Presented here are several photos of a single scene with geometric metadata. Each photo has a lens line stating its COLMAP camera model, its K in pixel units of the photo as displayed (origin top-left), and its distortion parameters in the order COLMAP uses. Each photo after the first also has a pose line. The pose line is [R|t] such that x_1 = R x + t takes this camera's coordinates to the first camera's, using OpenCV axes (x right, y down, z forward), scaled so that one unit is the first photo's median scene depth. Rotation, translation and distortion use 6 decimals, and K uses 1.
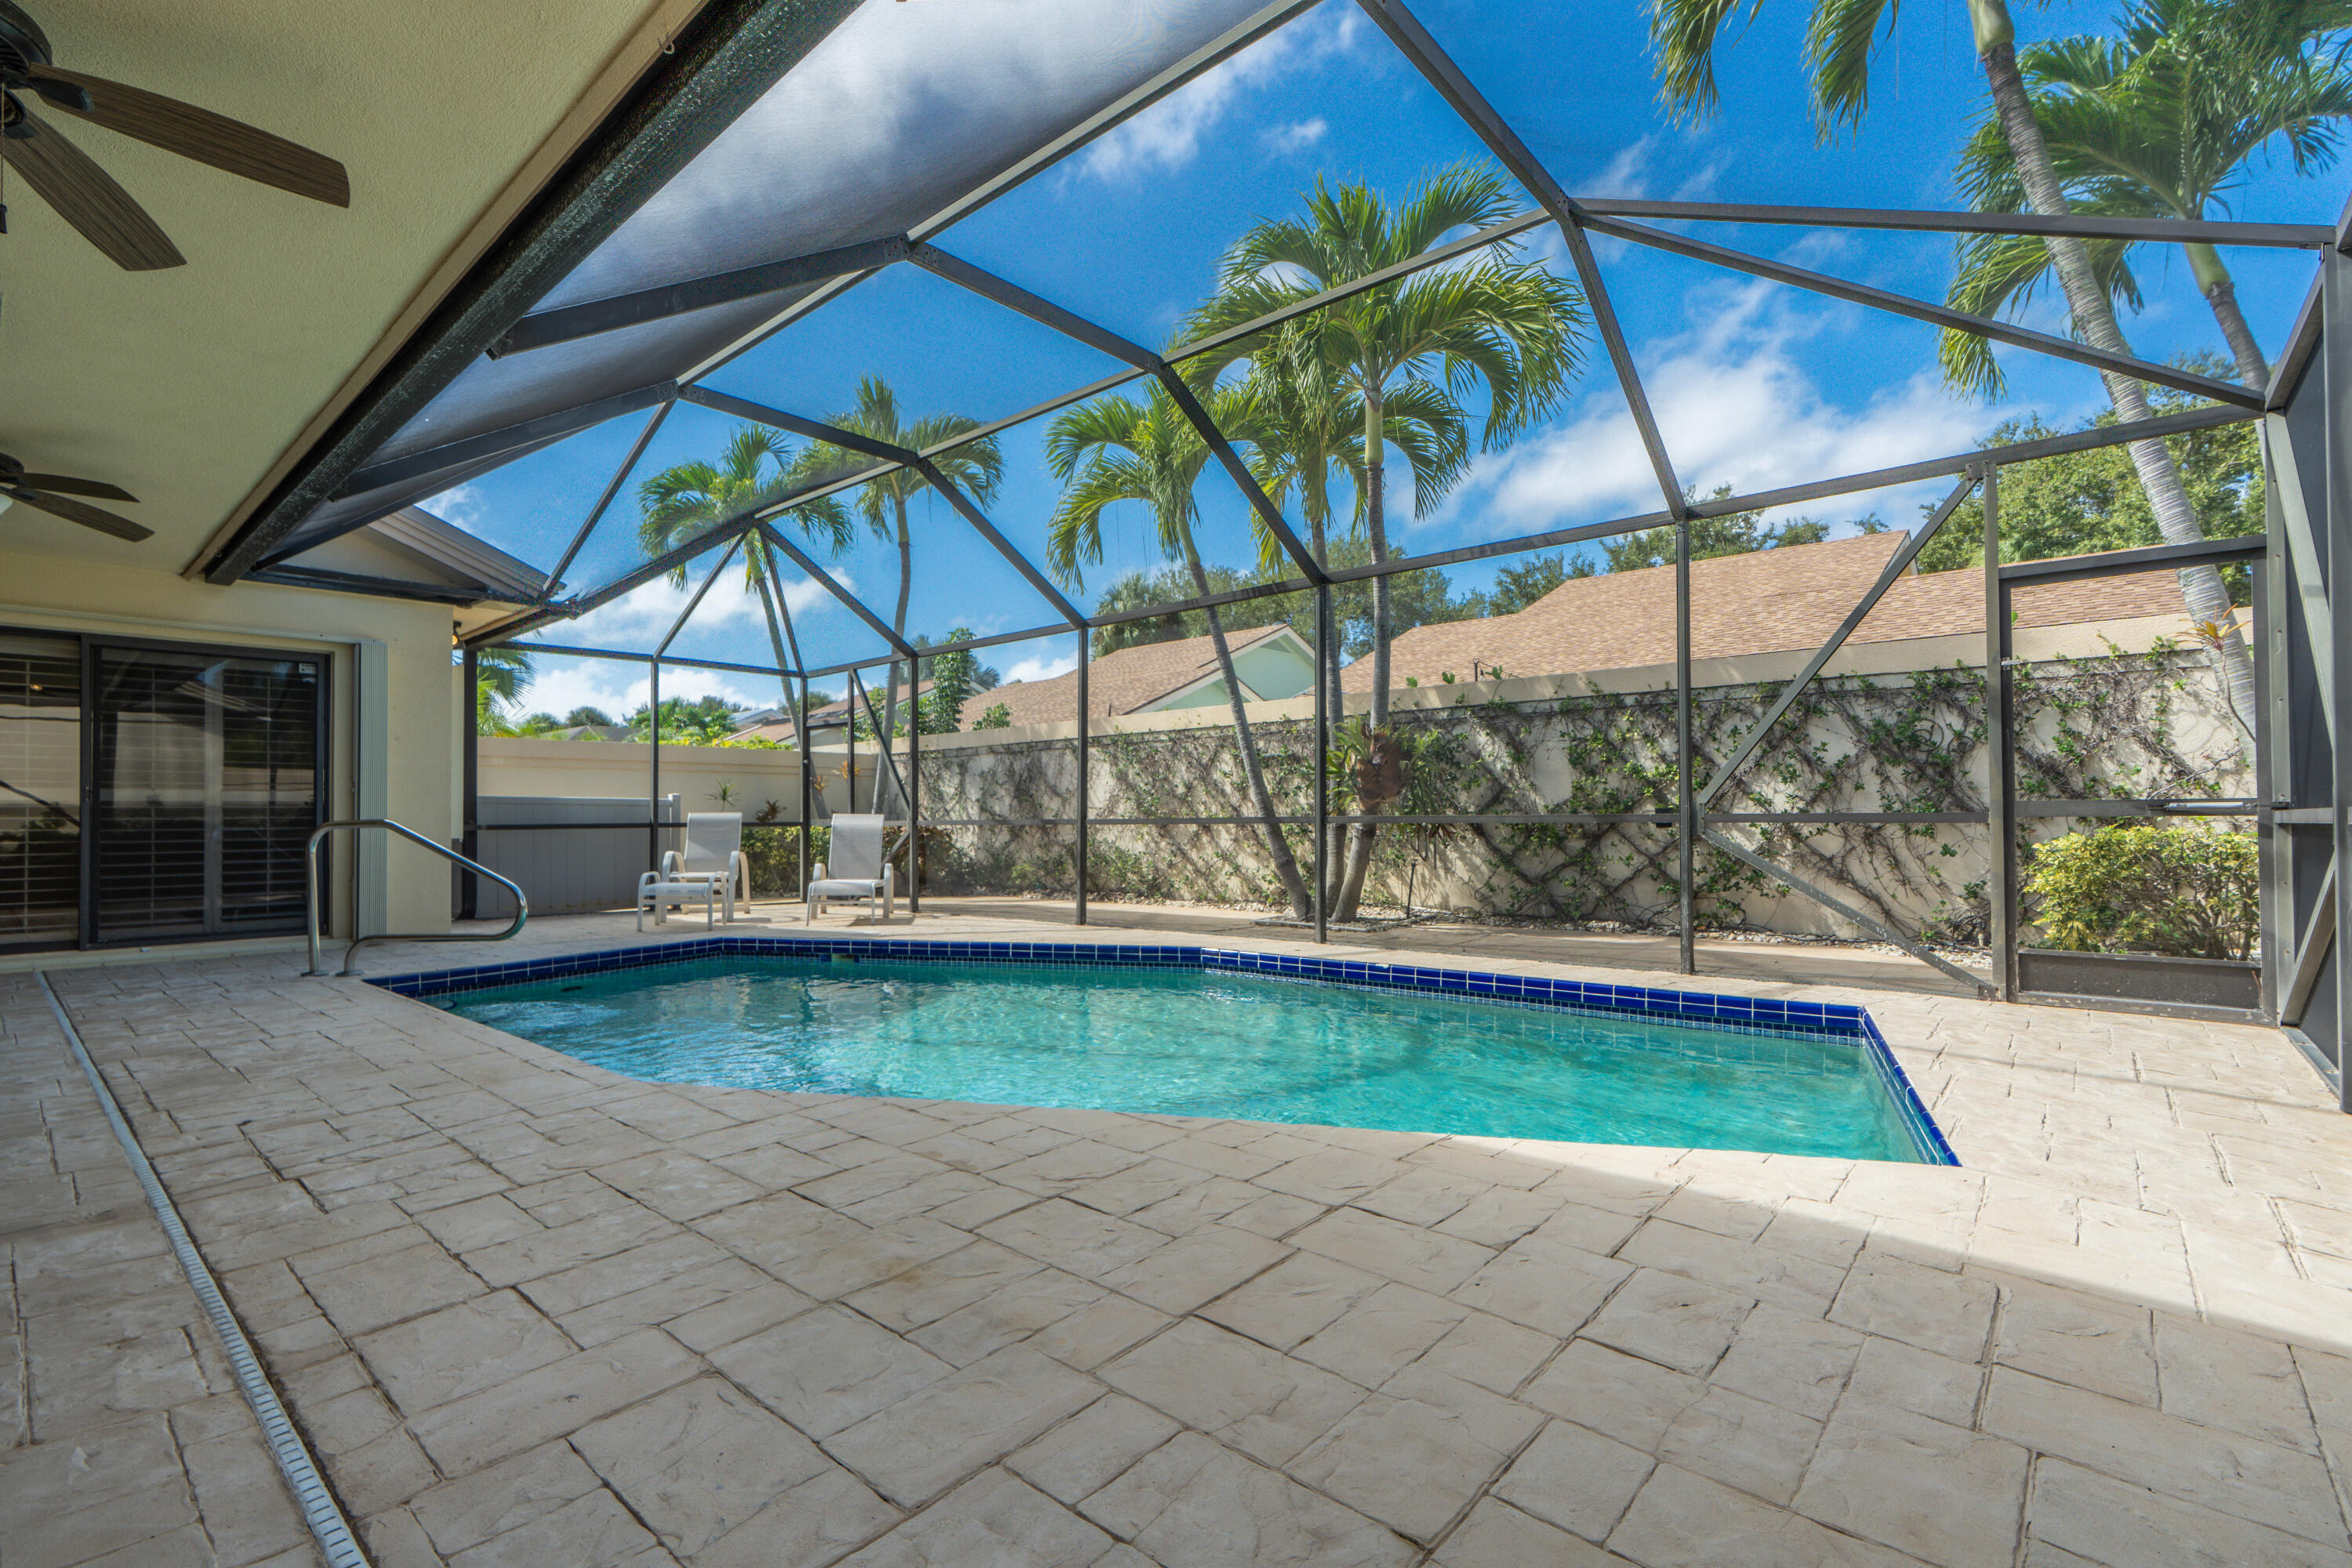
lens RADIAL K [[1067.9, 0, 1169.3], [0, 1067.9, 795.5], [0, 0, 1]] dist [-0.003661, 0.001620]
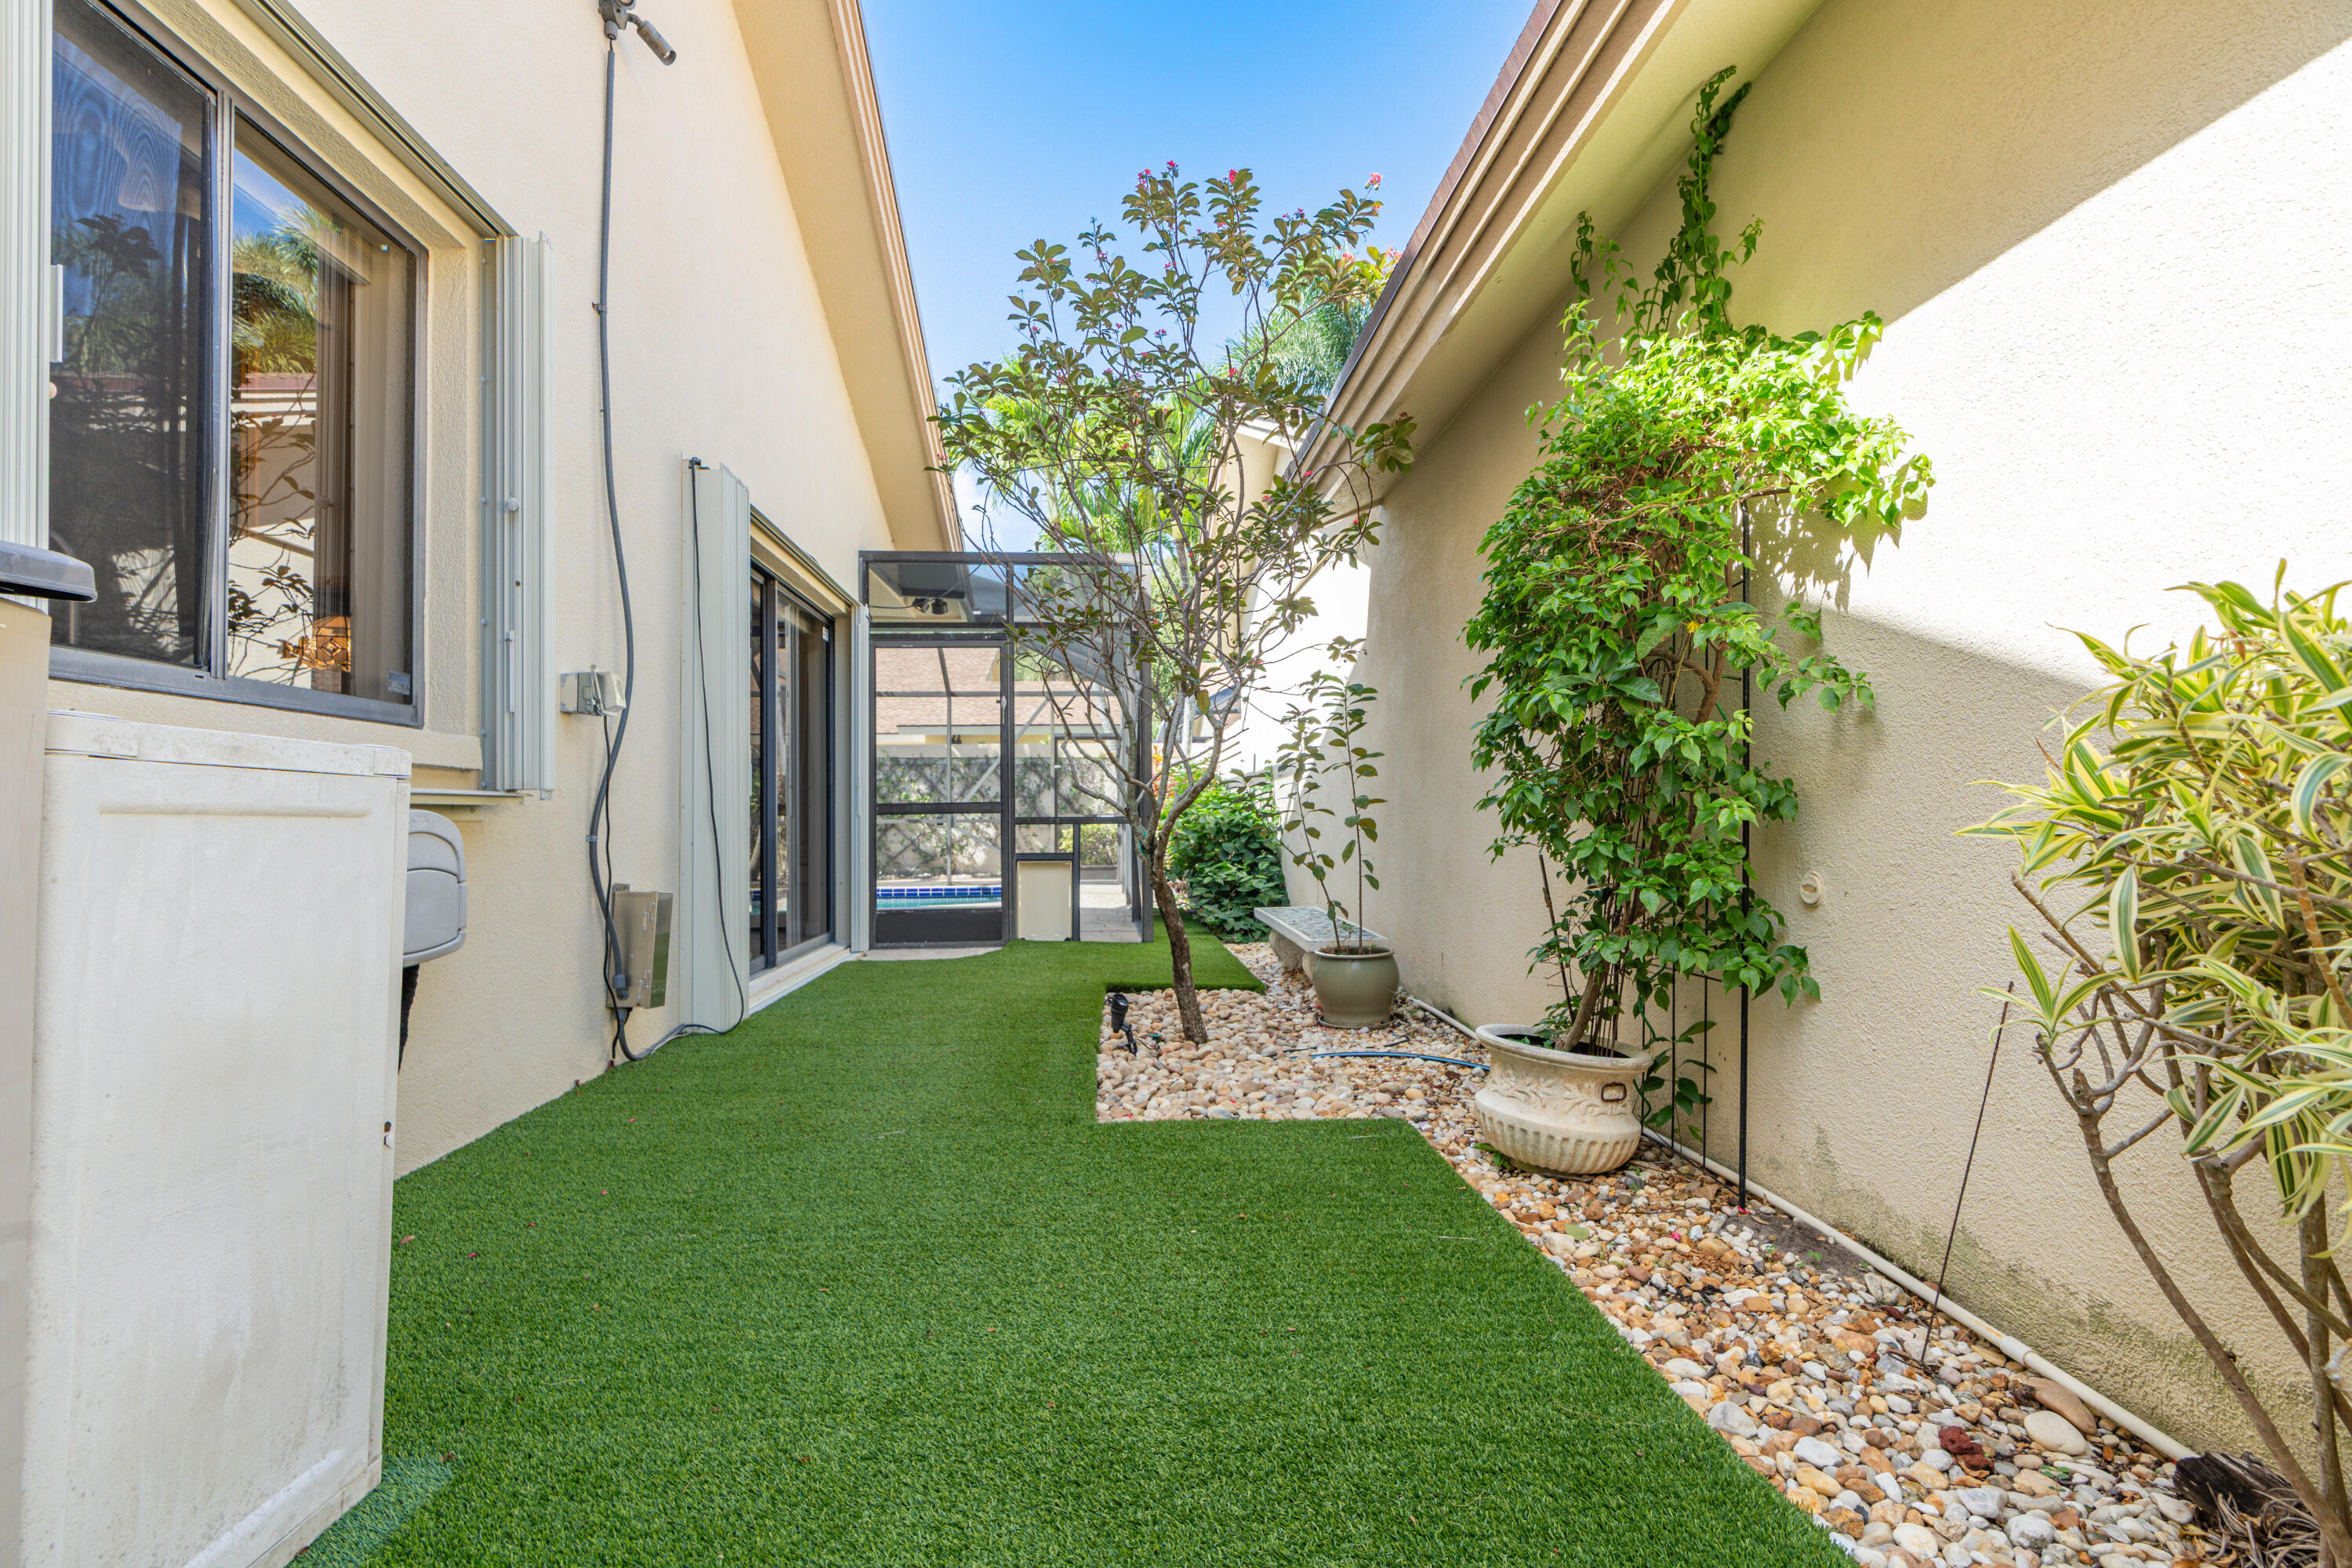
lens RADIAL K [[1067.9, 0, 1174.3], [0, 1067.9, 796.6], [0, 0, 1]] dist [-0.003661, 0.001620]
pose [[0.704903, 0.015615, 0.709131, -0.578251], [-0.015289, 0.999860, -0.006819, -0.016844], [-0.709138, -0.006035, 0.705043, -0.705701]]
